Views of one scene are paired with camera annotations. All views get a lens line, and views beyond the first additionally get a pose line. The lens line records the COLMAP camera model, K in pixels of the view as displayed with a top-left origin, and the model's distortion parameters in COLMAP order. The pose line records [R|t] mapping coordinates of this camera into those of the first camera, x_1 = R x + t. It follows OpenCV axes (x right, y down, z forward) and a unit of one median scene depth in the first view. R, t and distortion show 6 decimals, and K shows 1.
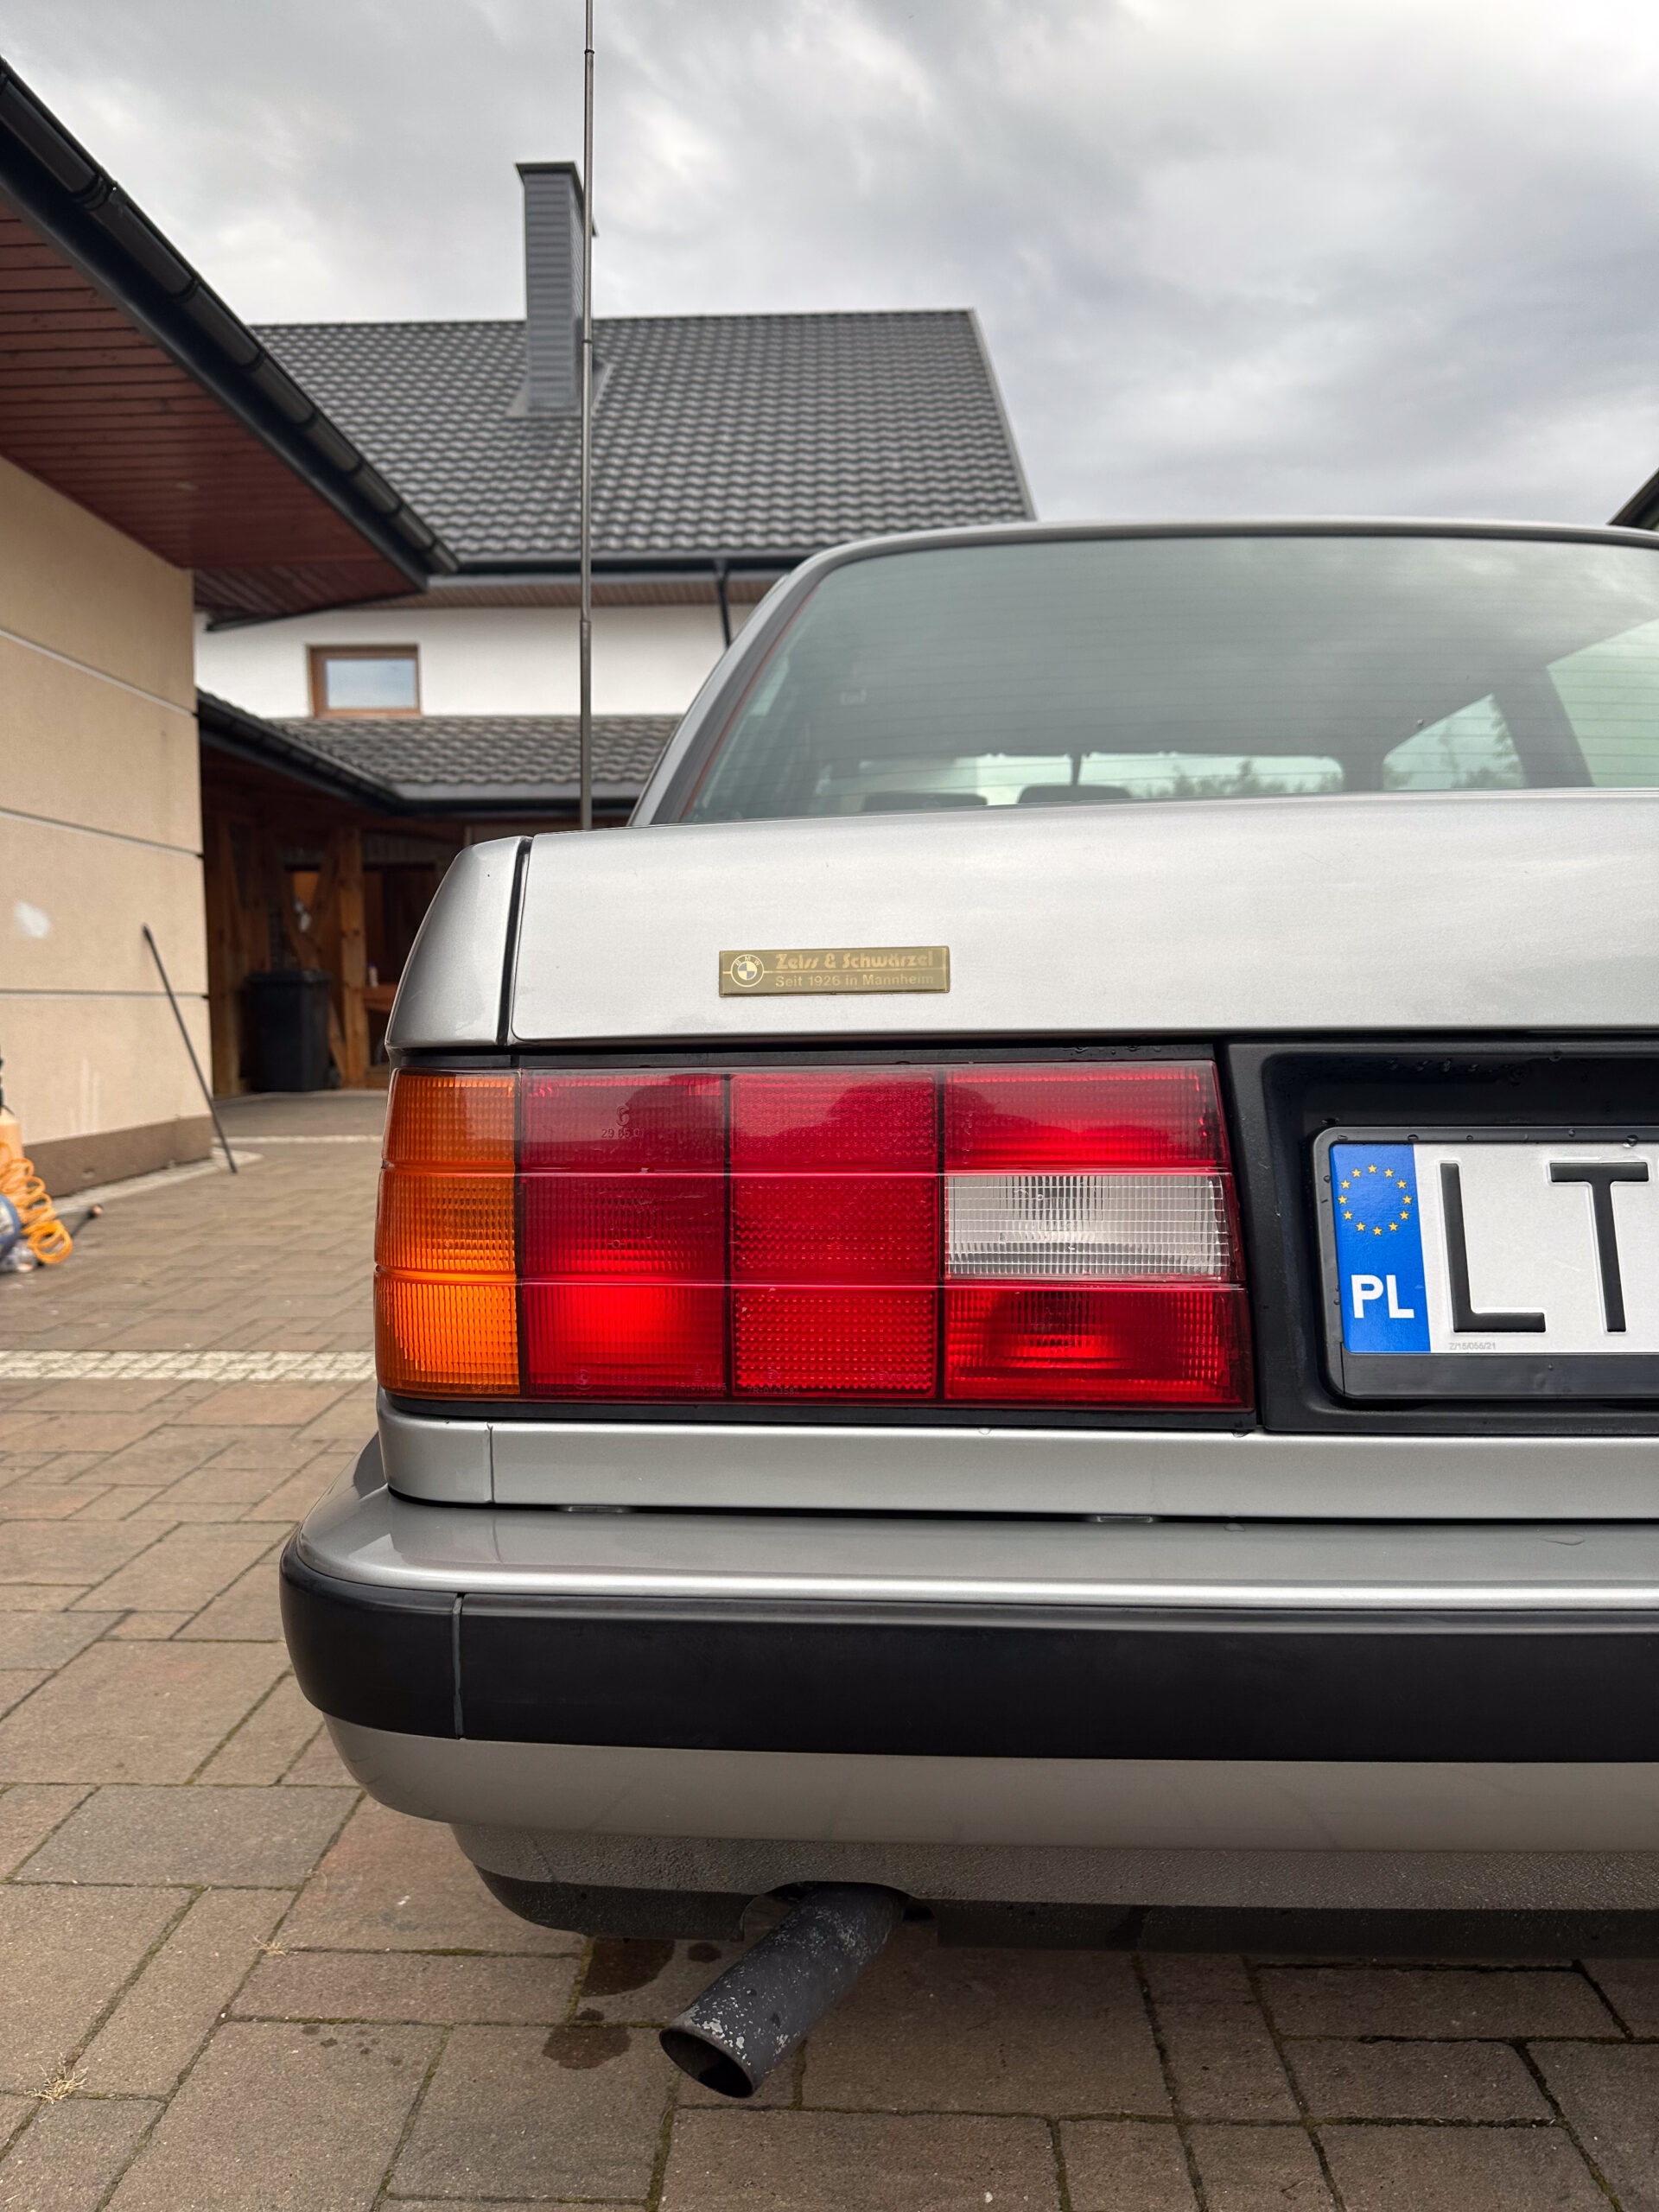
lens RADIAL K [[1615.7, 0, 824.5], [0, 1615.7, 1180.3], [0, 0, 1]] dist [0.023381, -0.000557]
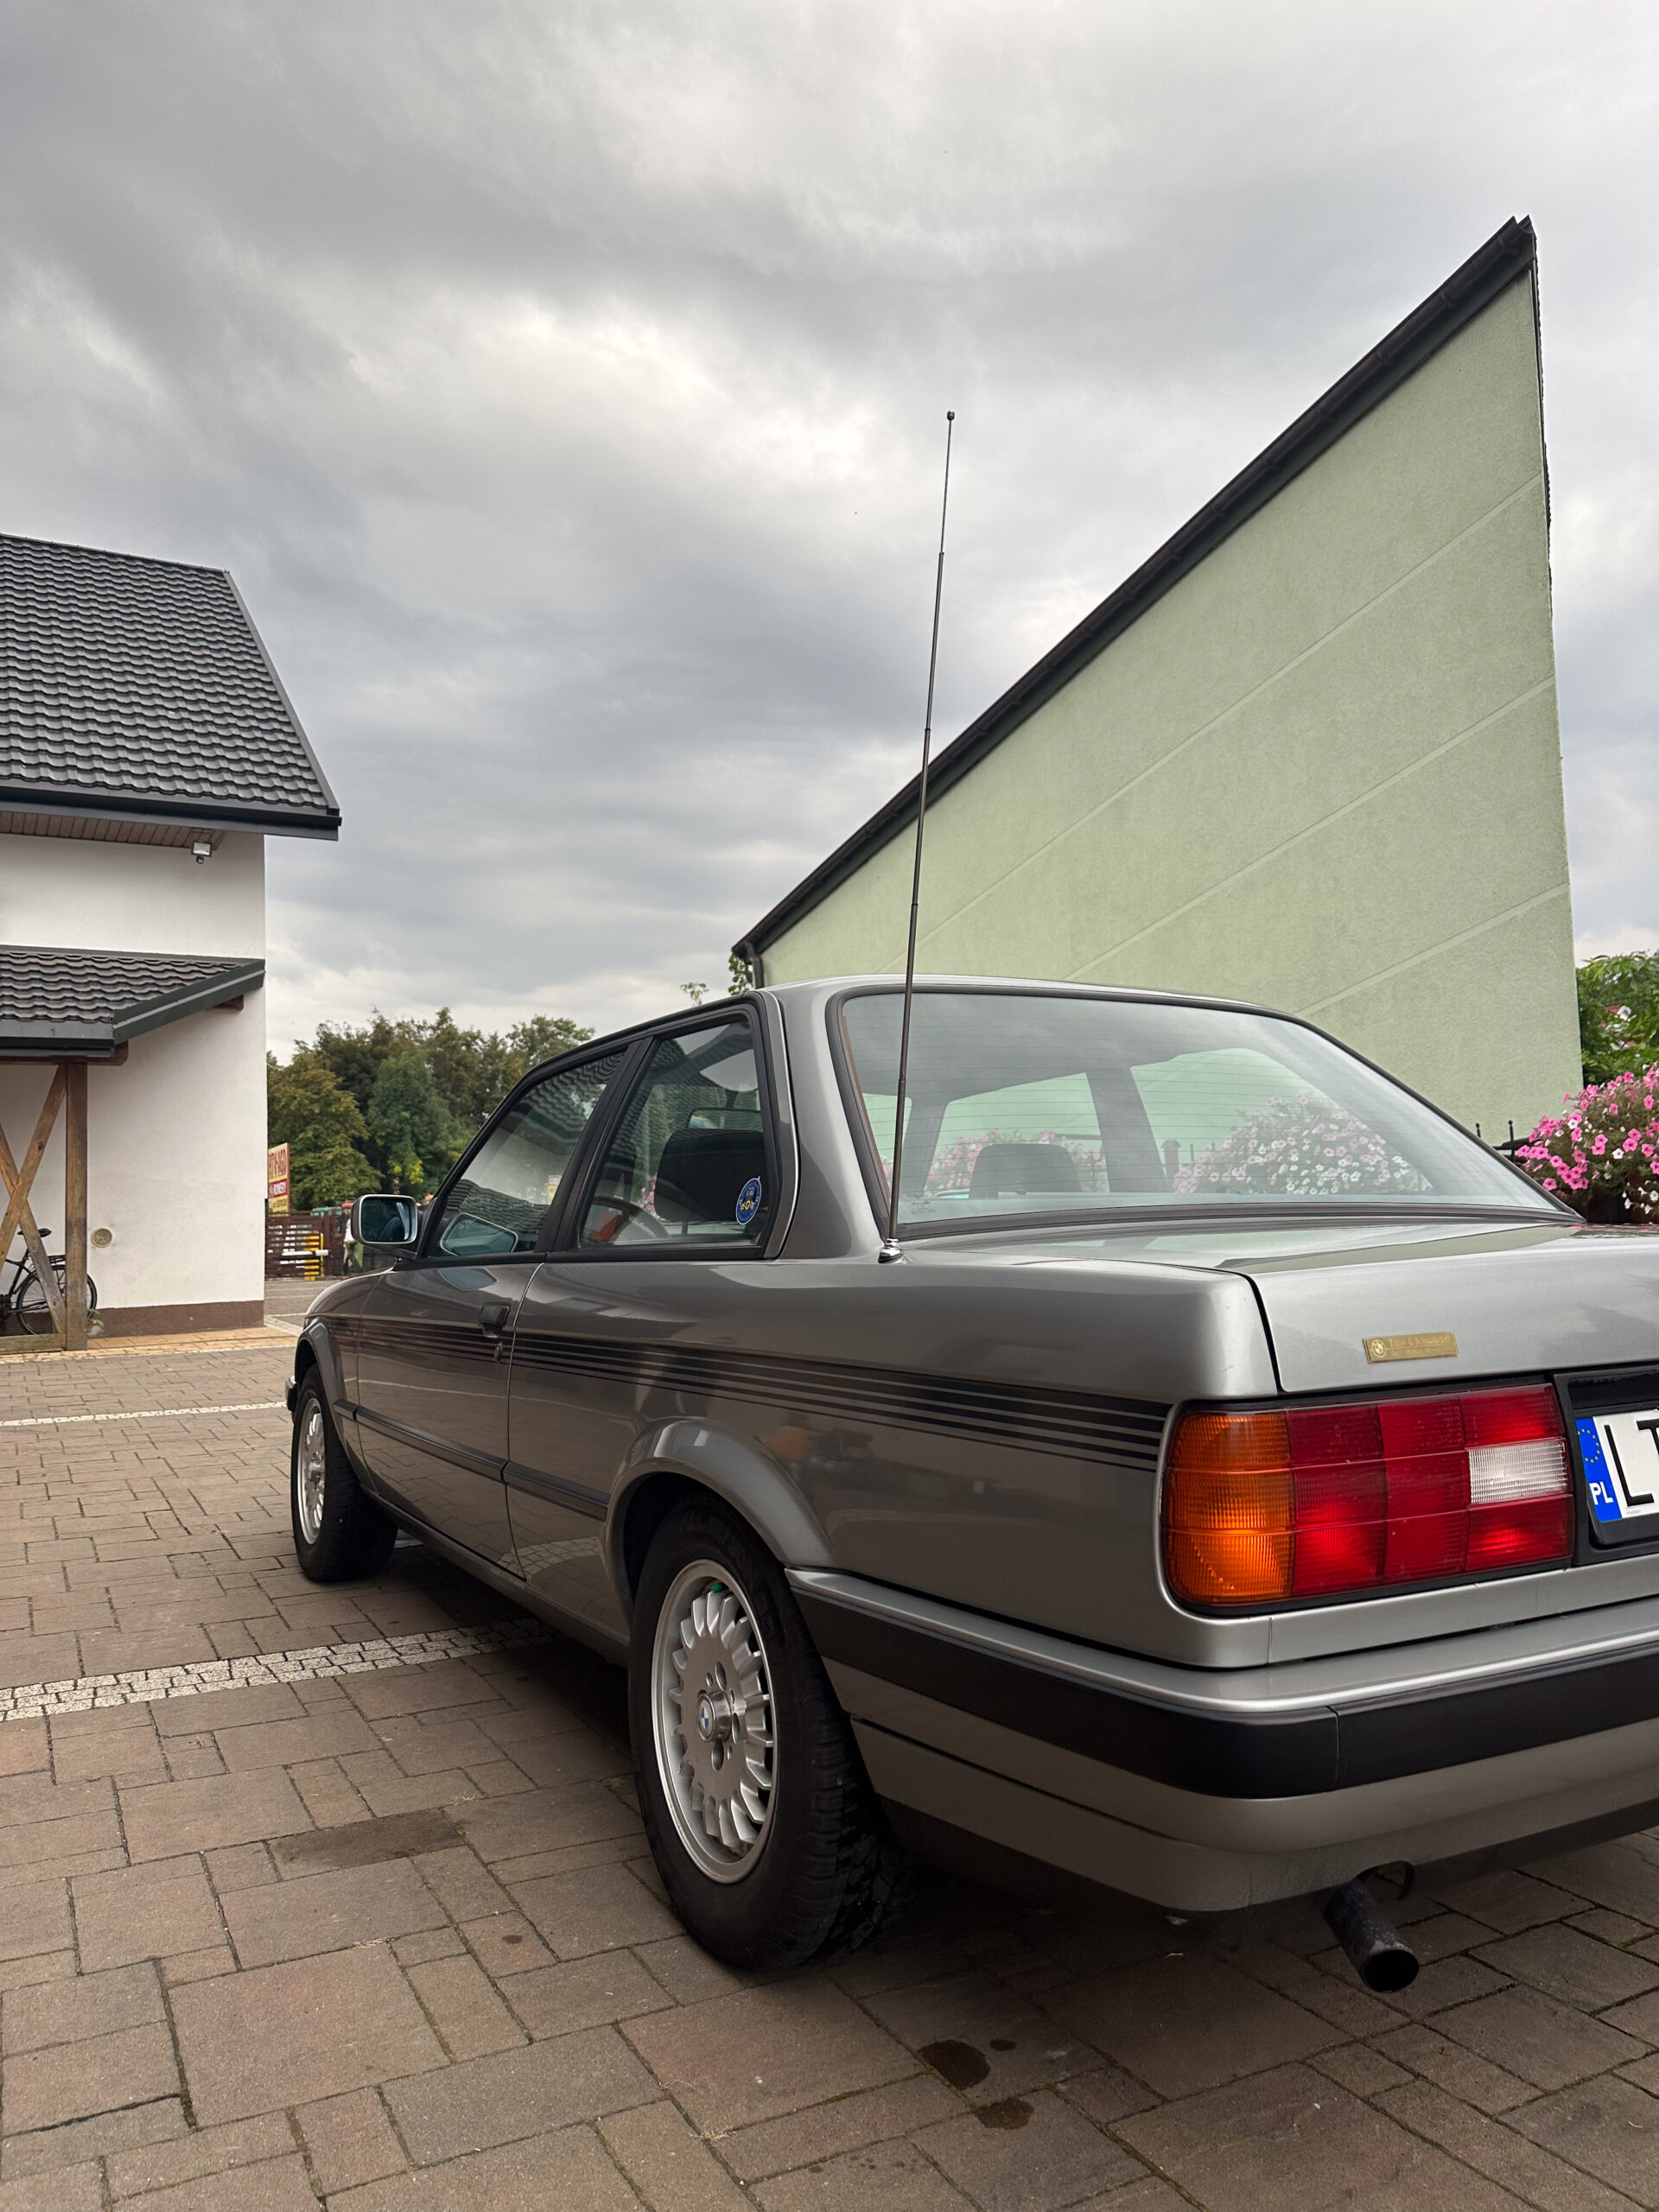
lens RADIAL K [[1576.0, 0, 820.3], [0, 1576.0, 1102.5], [0, 0, 1]] dist [0.039552, -0.061377]
pose [[0.871393, 0.024691, 0.489964, -0.949406], [0.067360, 0.983252, -0.169349, -0.088457], [-0.485939, 0.180574, 0.855135, -0.211039]]
